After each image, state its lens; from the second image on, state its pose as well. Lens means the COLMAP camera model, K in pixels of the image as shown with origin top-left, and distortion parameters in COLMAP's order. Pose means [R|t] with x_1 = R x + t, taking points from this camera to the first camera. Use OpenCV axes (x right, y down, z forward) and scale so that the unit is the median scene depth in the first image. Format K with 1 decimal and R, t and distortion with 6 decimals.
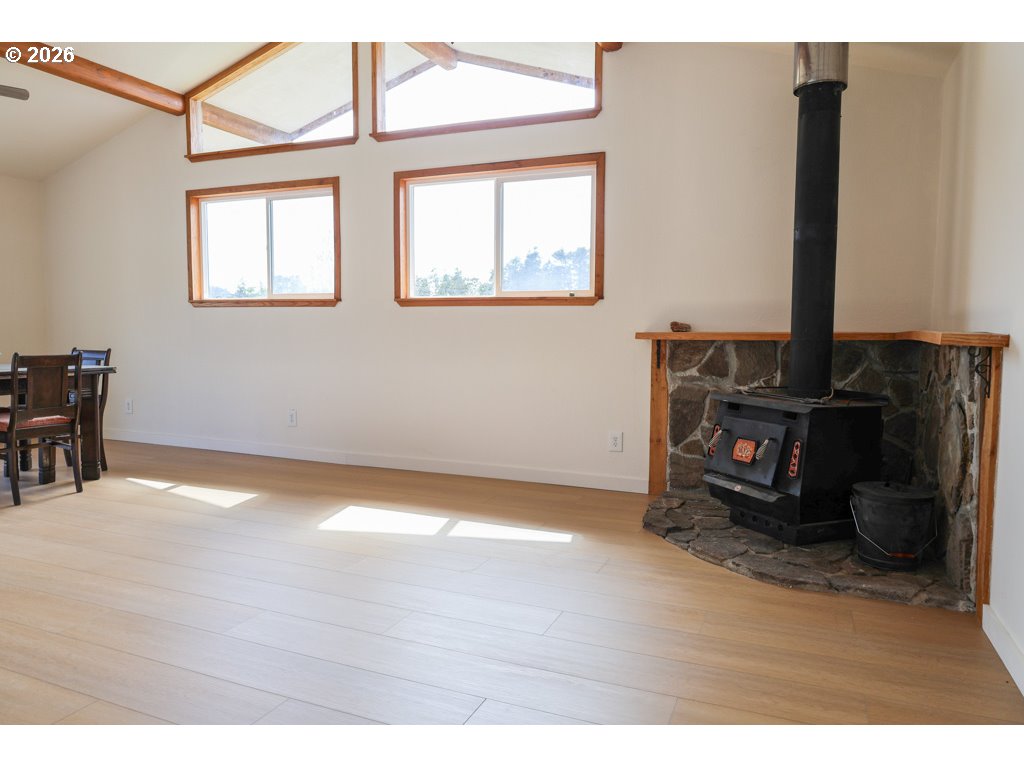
lens RADIAL K [[698.1, 0, 514.7], [0, 698.1, 386.4], [0, 0, 1]] dist [-0.018257, 0.005956]
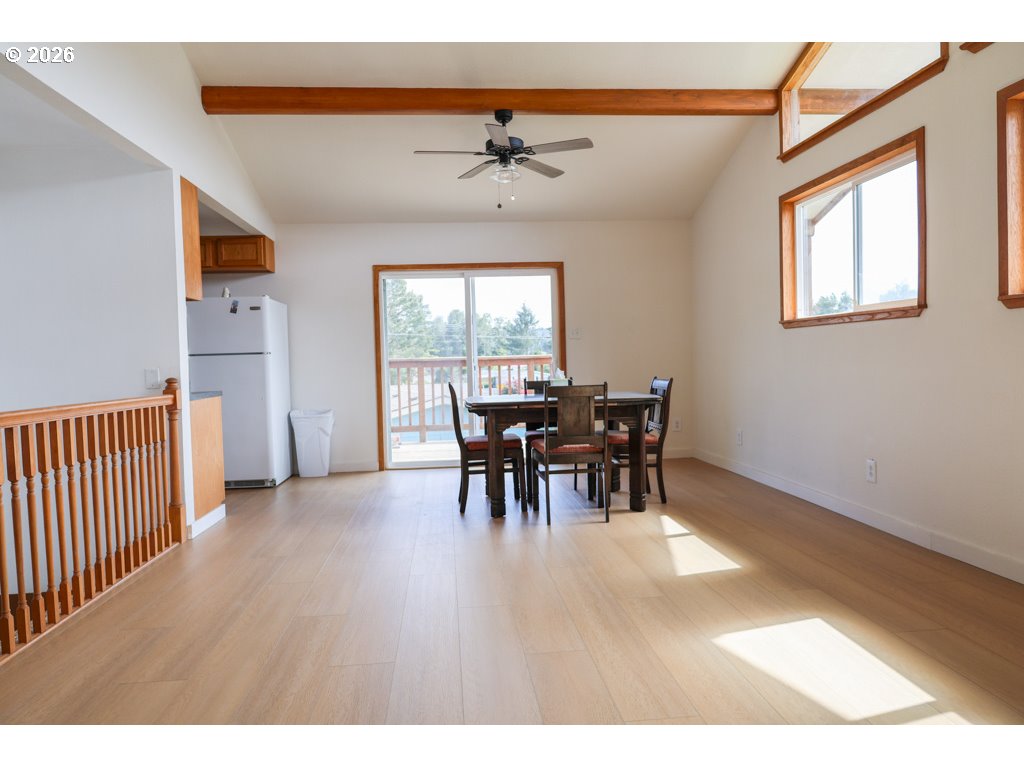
lens RADIAL K [[698.1, 0, 514.7], [0, 698.1, 386.4], [0, 0, 1]] dist [-0.018257, 0.005956]
pose [[0.470174, 0.011058, -0.882504, 0.153651], [-0.038553, 0.999224, -0.008019, -0.023526], [0.881731, 0.037794, 0.470236, 0.314485]]
